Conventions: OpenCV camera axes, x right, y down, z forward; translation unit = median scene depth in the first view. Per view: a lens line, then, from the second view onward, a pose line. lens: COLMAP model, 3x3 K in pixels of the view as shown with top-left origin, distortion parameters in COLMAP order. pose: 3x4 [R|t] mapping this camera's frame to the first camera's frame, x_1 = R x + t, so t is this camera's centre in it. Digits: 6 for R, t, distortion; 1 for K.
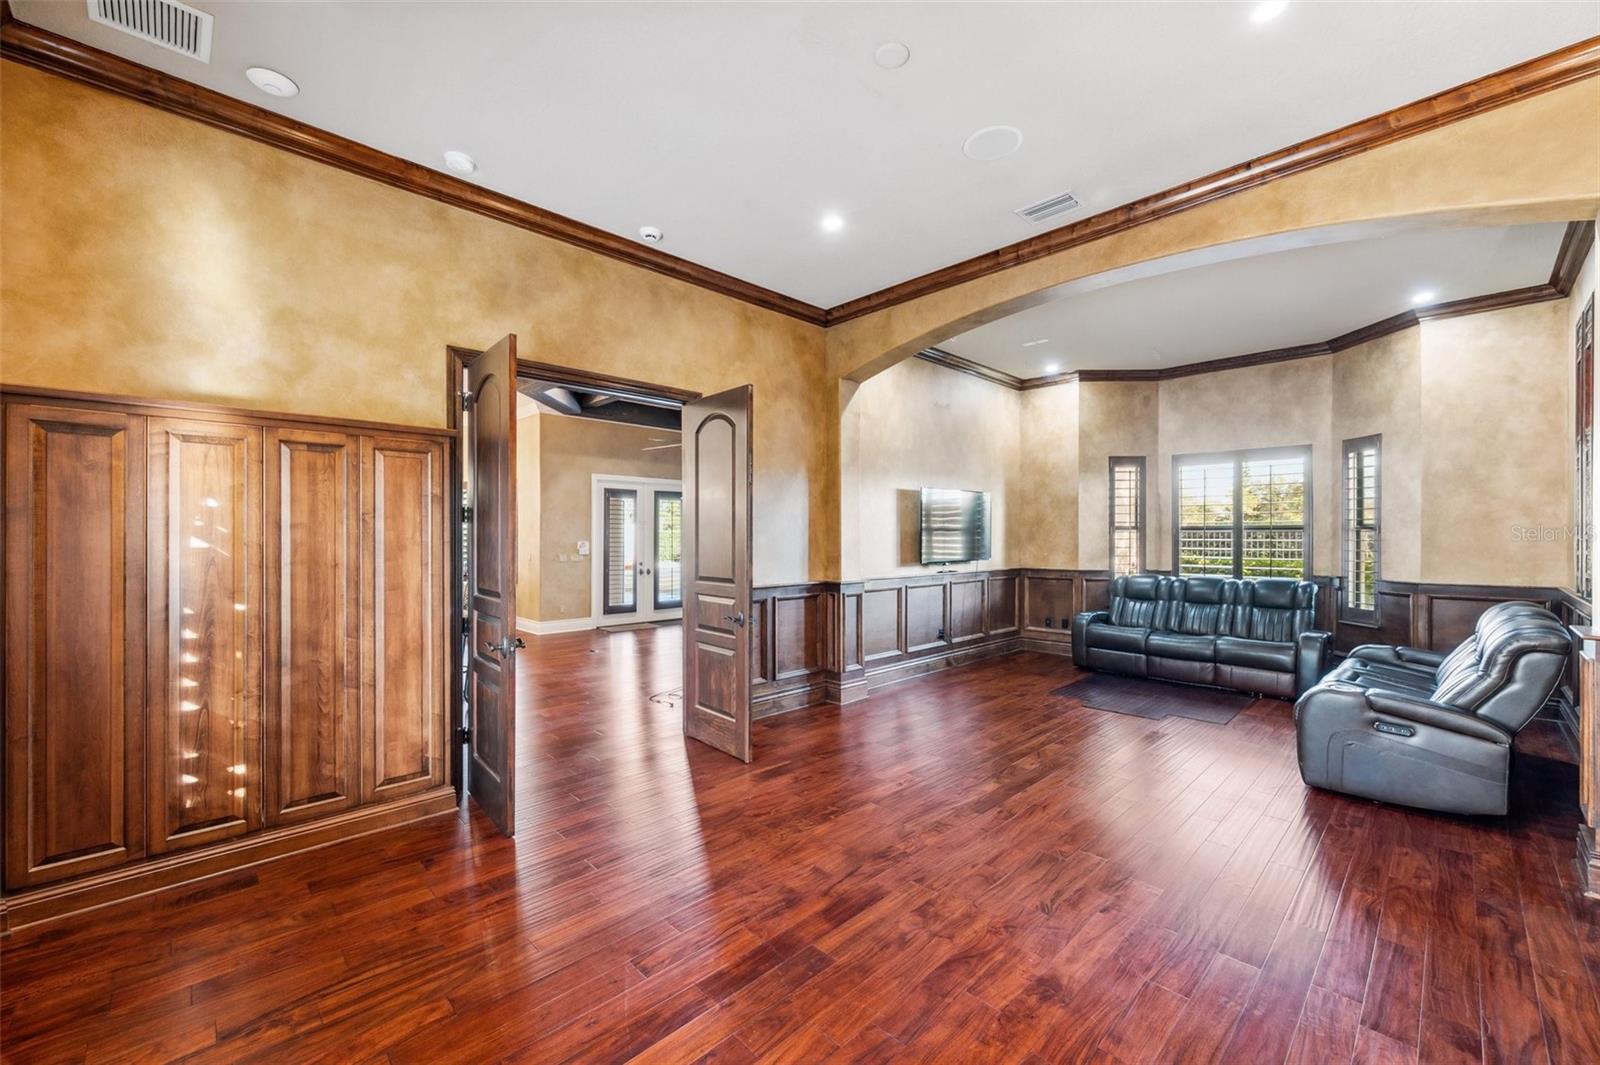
lens RADIAL K [[641.8, 0, 795.5], [0, 641.8, 538.3], [0, 0, 1]] dist [-0.001572, 0.000278]
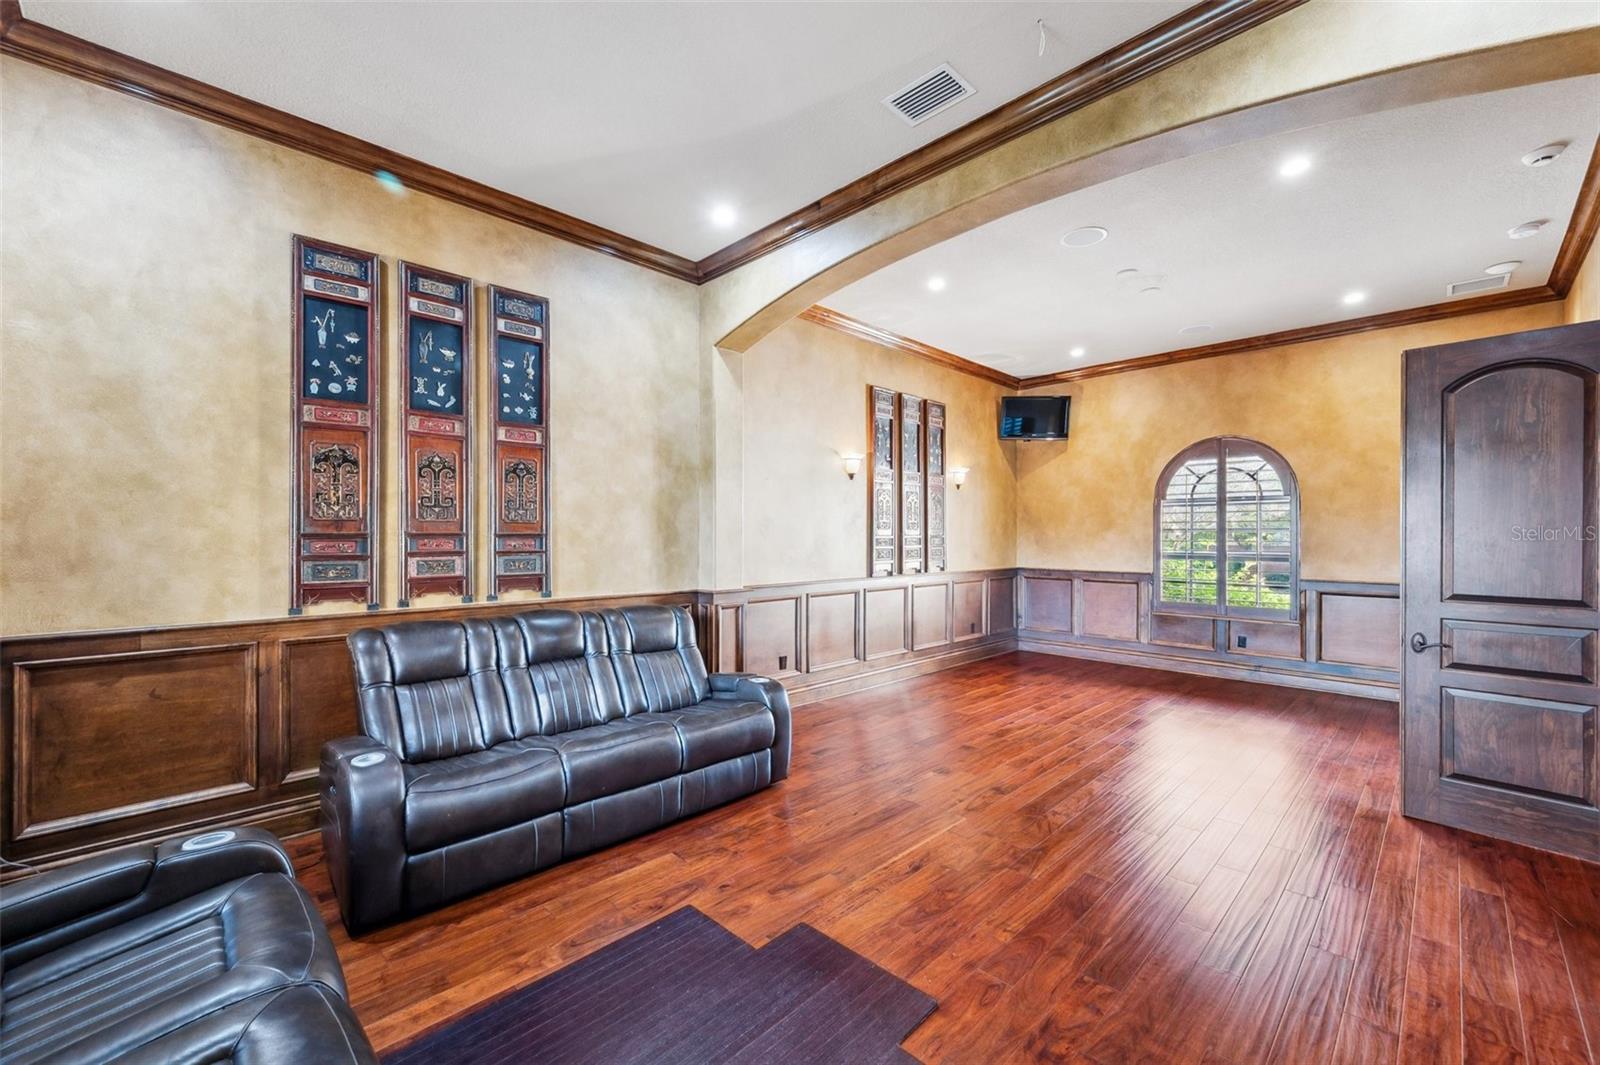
lens RADIAL K [[641.8, 0, 802.6], [0, 641.8, 532.7], [0, 0, 1]] dist [-0.001572, 0.000278]
pose [[0.999990, 0.001843, 0.004102, 0.159051], [-0.001818, 0.999979, -0.006148, -0.001498], [-0.004114, 0.006141, 0.999973, 0.153184]]
